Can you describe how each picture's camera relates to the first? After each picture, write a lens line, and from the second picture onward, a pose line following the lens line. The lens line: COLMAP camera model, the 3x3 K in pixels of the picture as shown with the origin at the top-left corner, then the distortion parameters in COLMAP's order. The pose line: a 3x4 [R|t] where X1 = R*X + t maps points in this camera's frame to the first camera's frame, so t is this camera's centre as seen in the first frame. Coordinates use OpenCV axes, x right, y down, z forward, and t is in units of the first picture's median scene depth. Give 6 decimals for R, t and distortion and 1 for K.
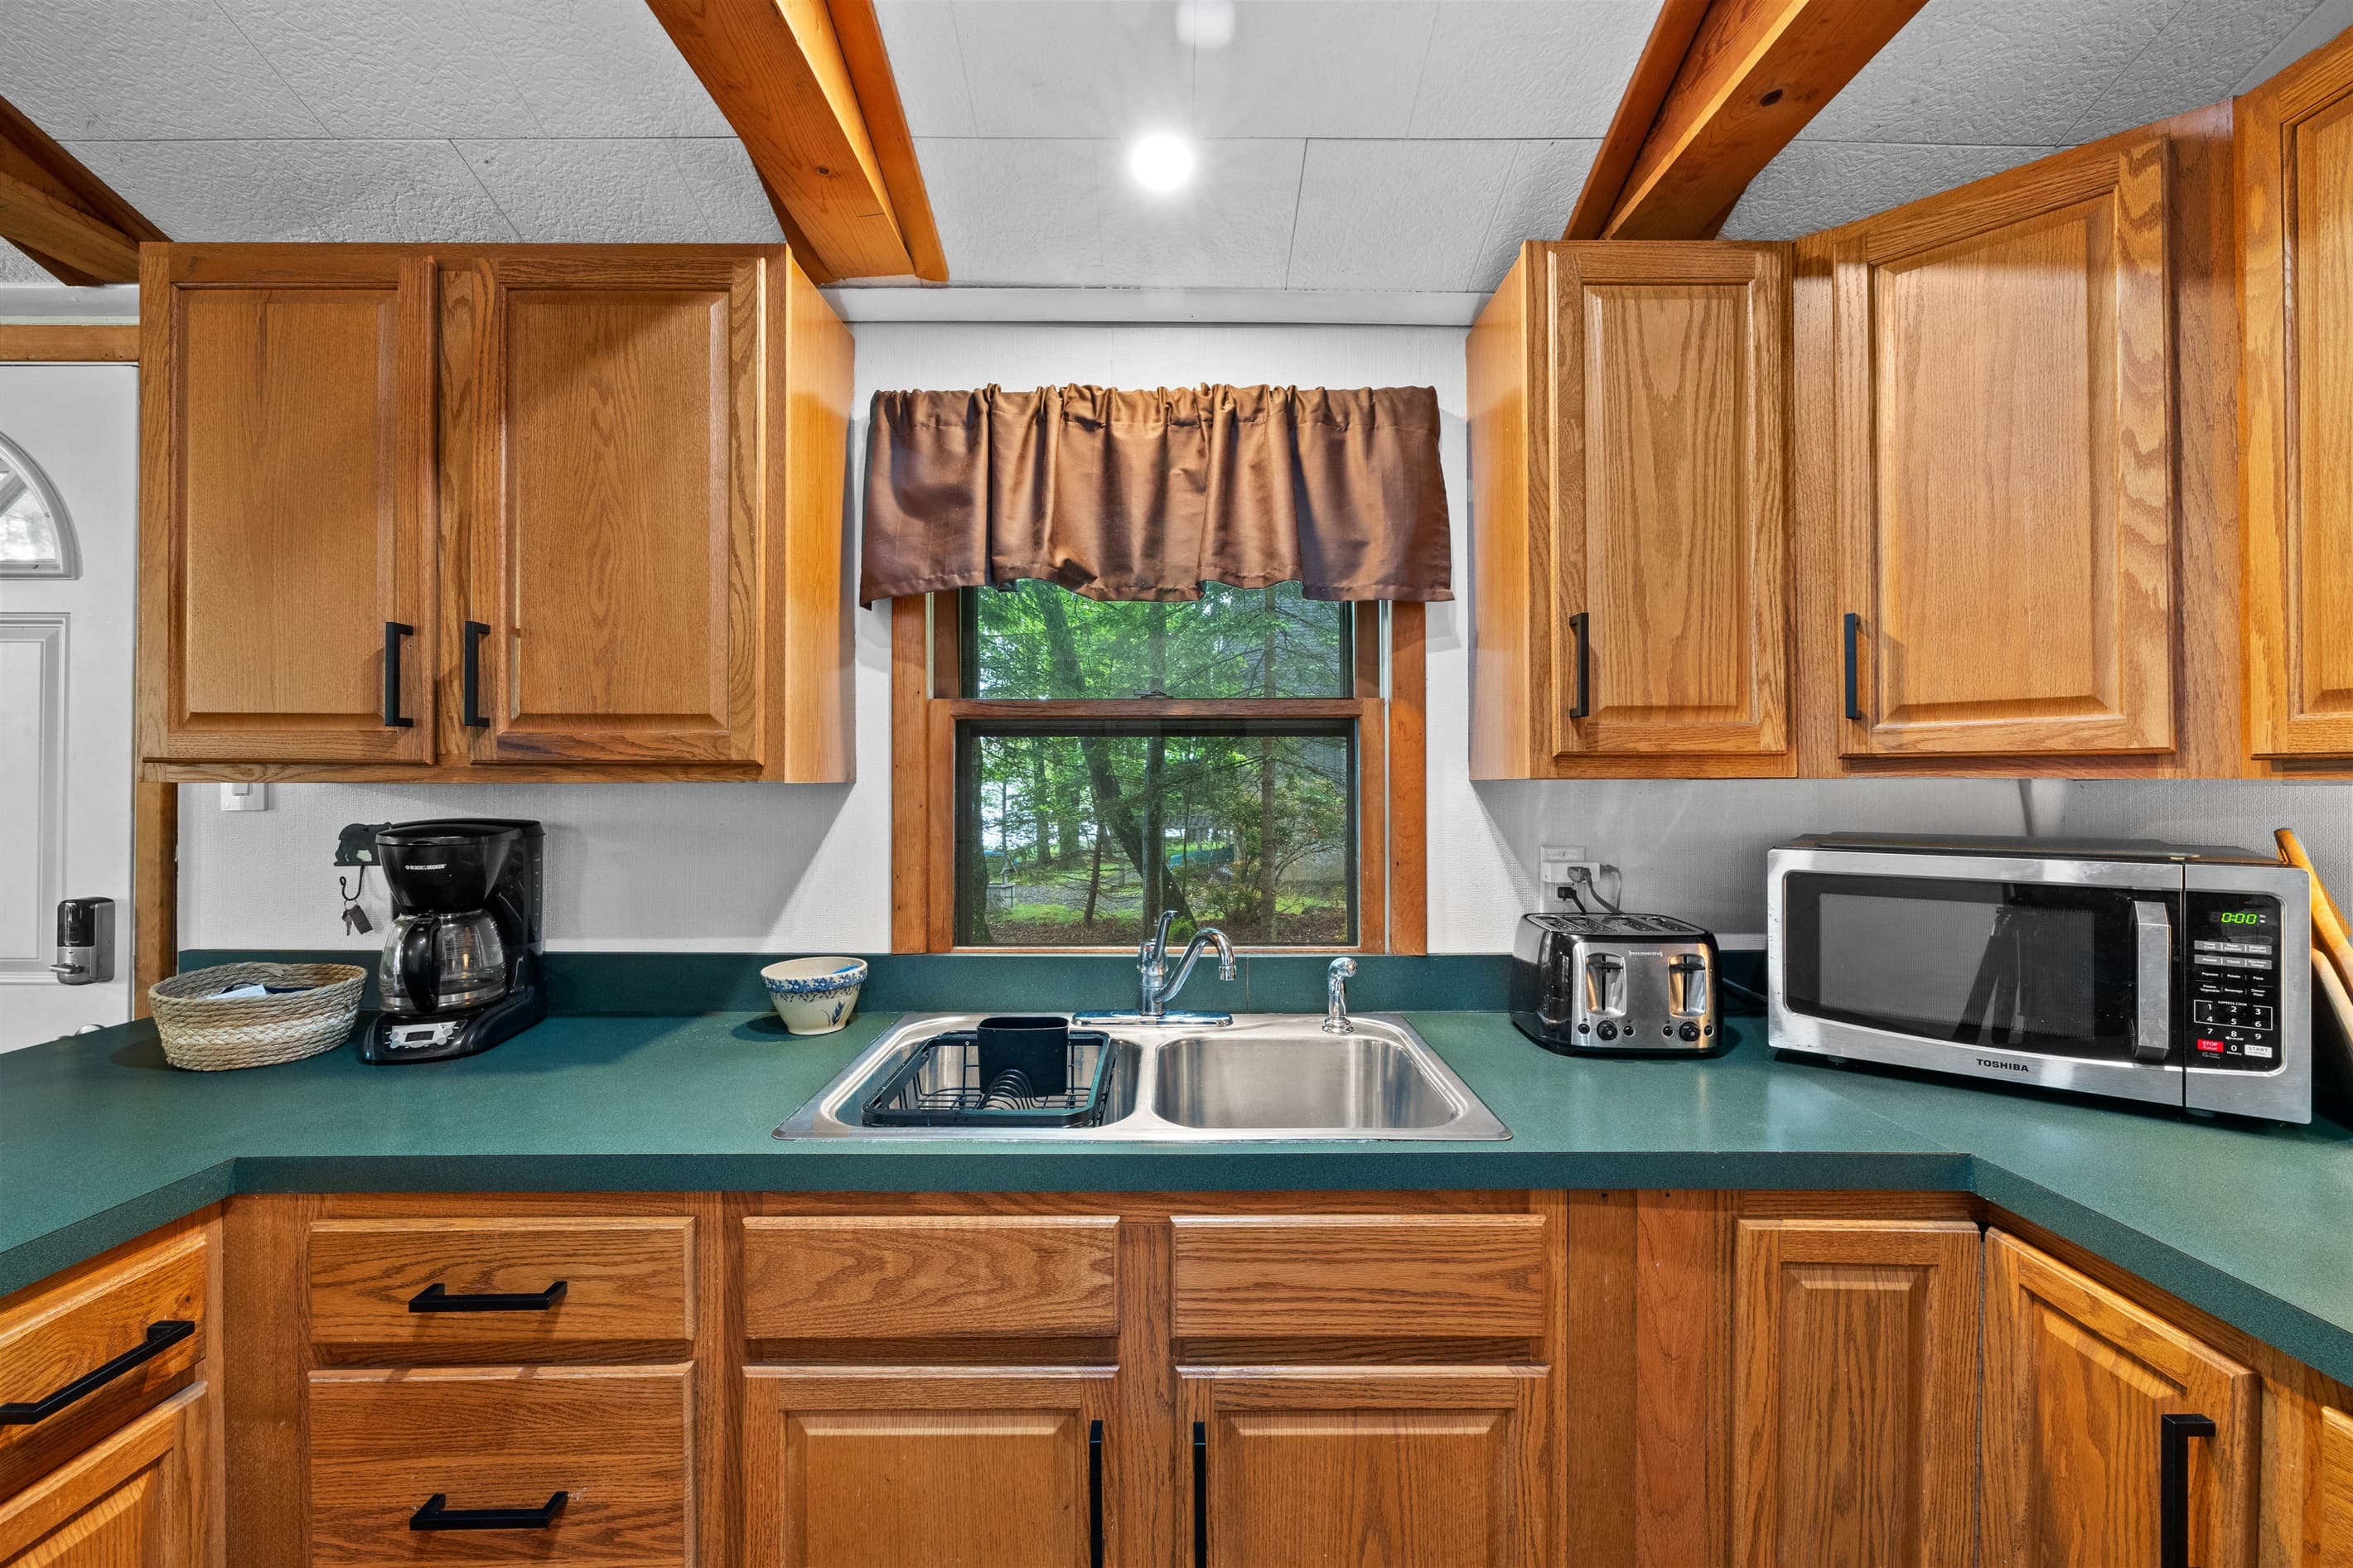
lens RADIAL K [[985.8, 0, 1172.3], [0, 985.8, 781.2], [0, 0, 1]] dist [-0.004378, 0.000297]
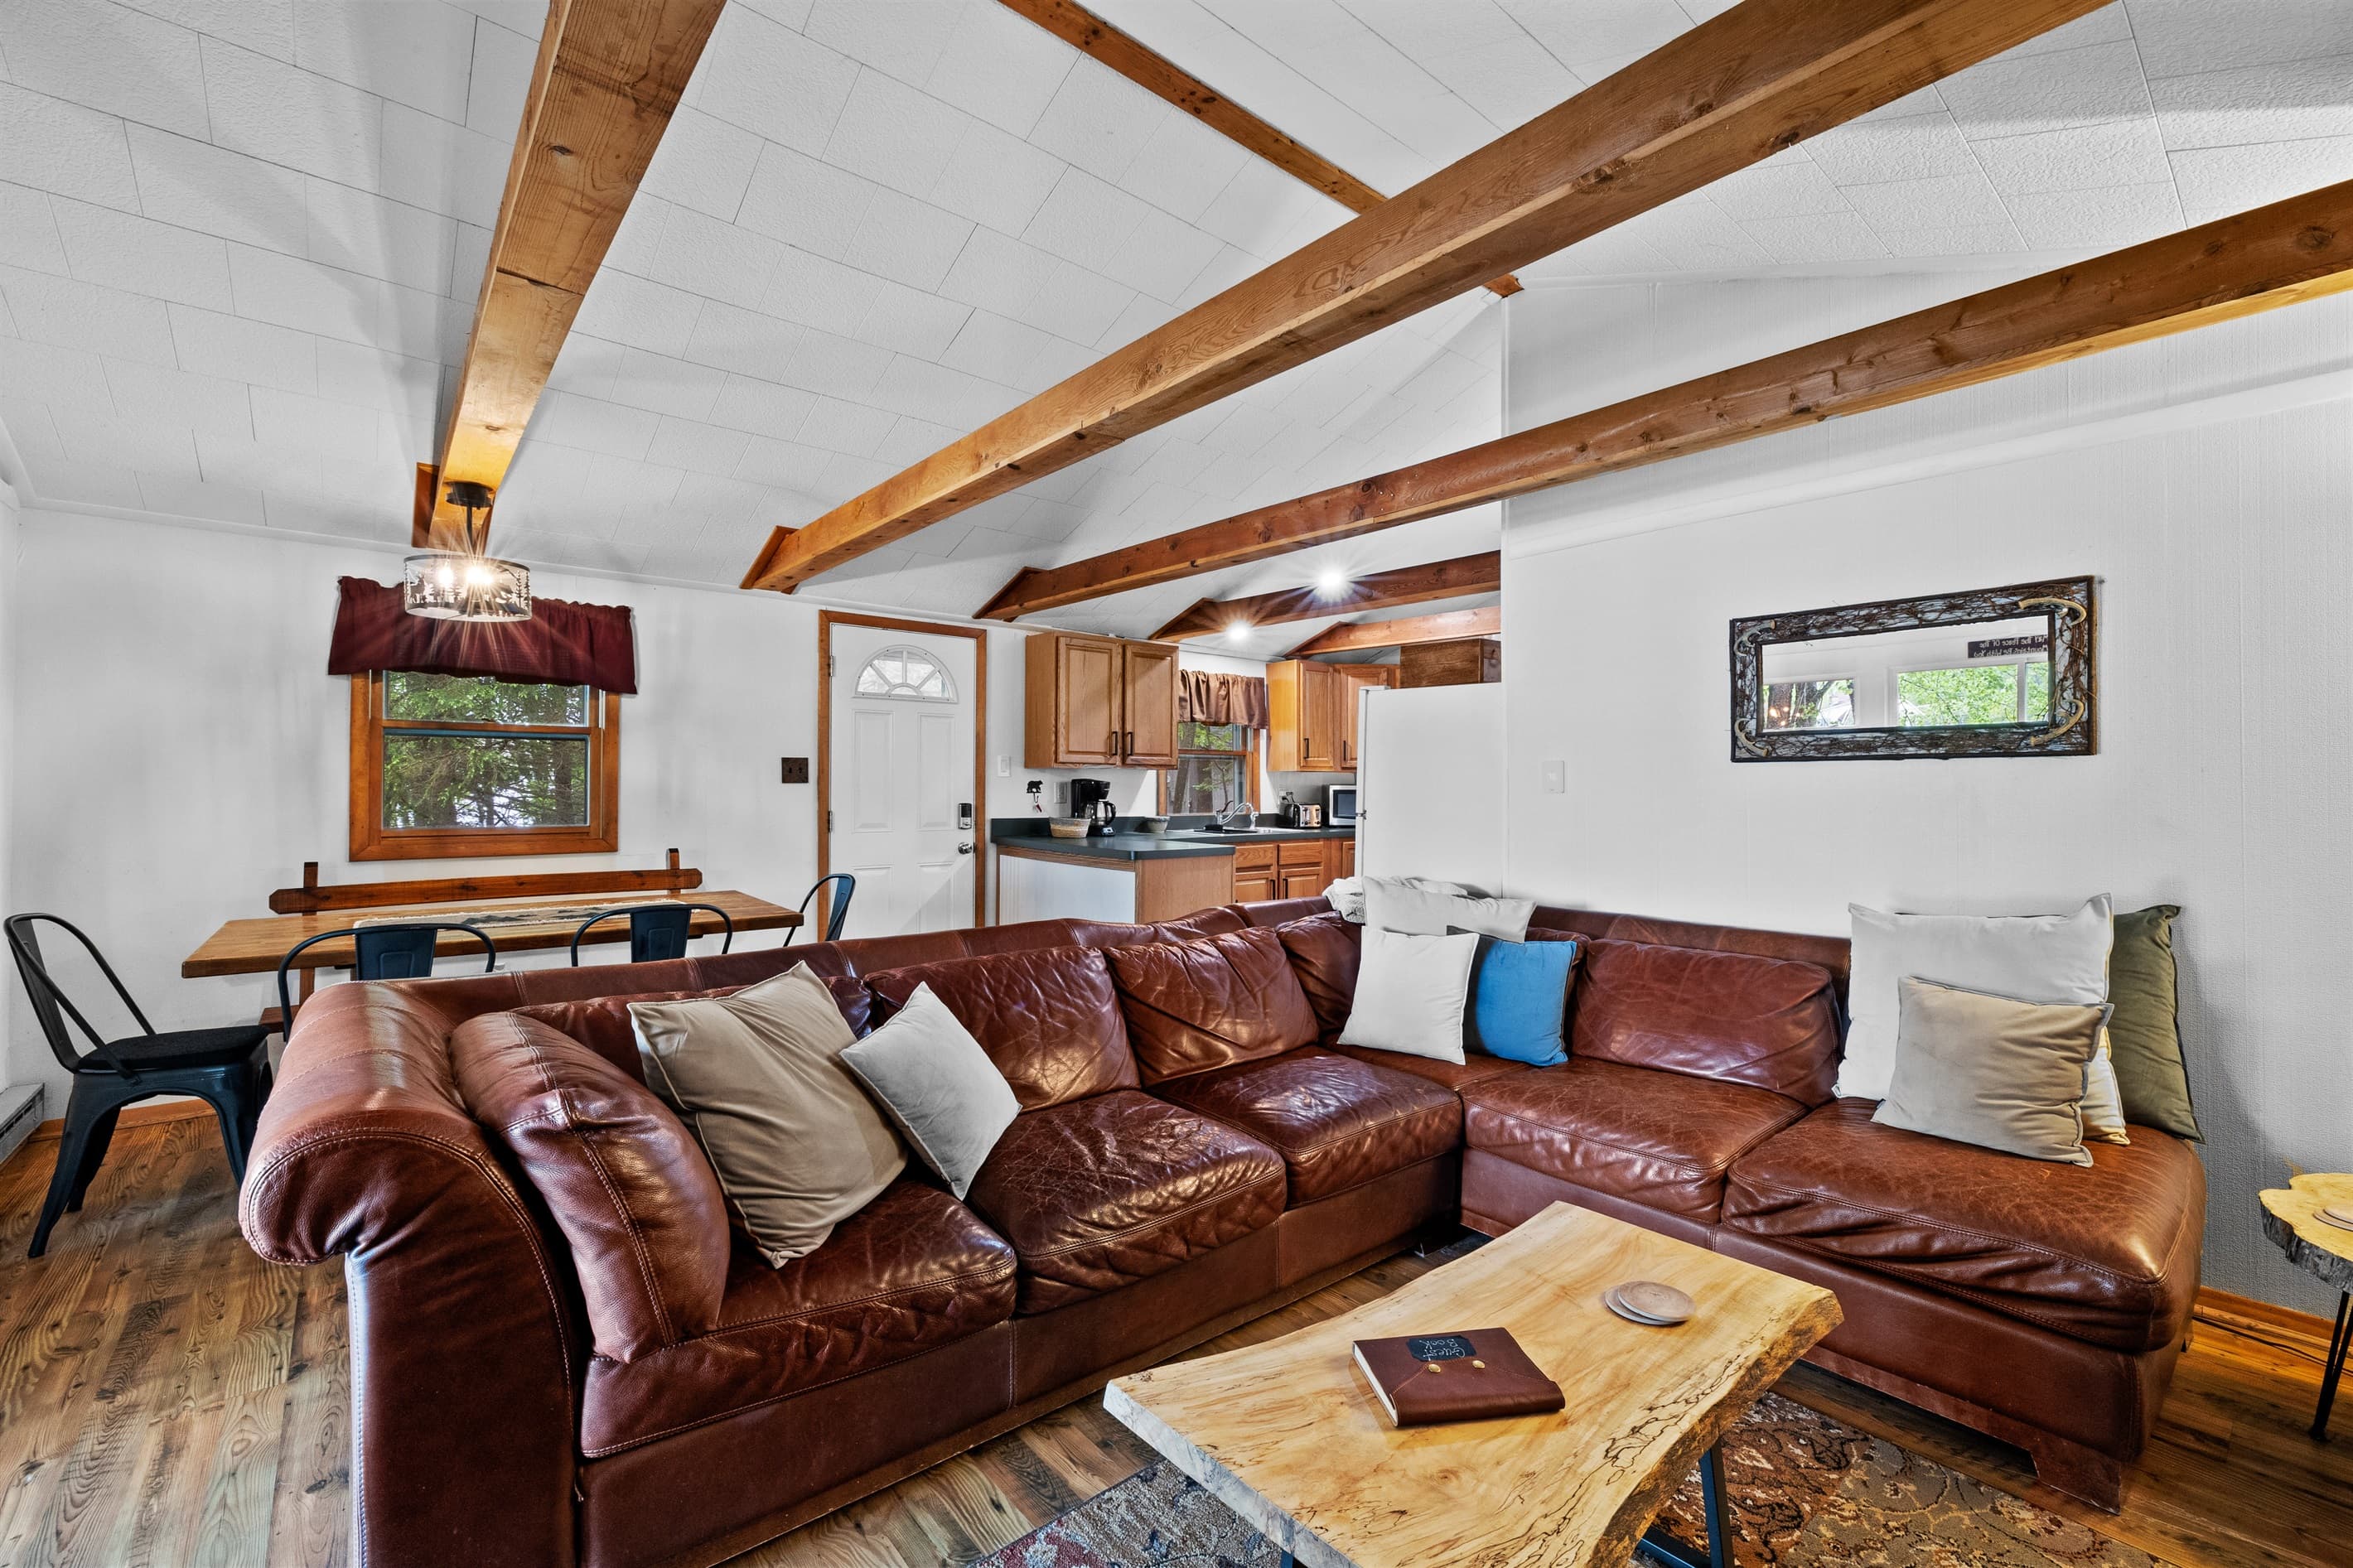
lens RADIAL K [[985.8, 0, 1184.2], [0, 985.8, 783.9], [0, 0, 1]] dist [-0.004378, 0.000297]
pose [[0.773640, -0.000934, 0.633625, -2.755189], [0.000639, 1.000000, 0.000694, 0.052587], [-0.633626, -0.000132, 0.773640, -2.113754]]
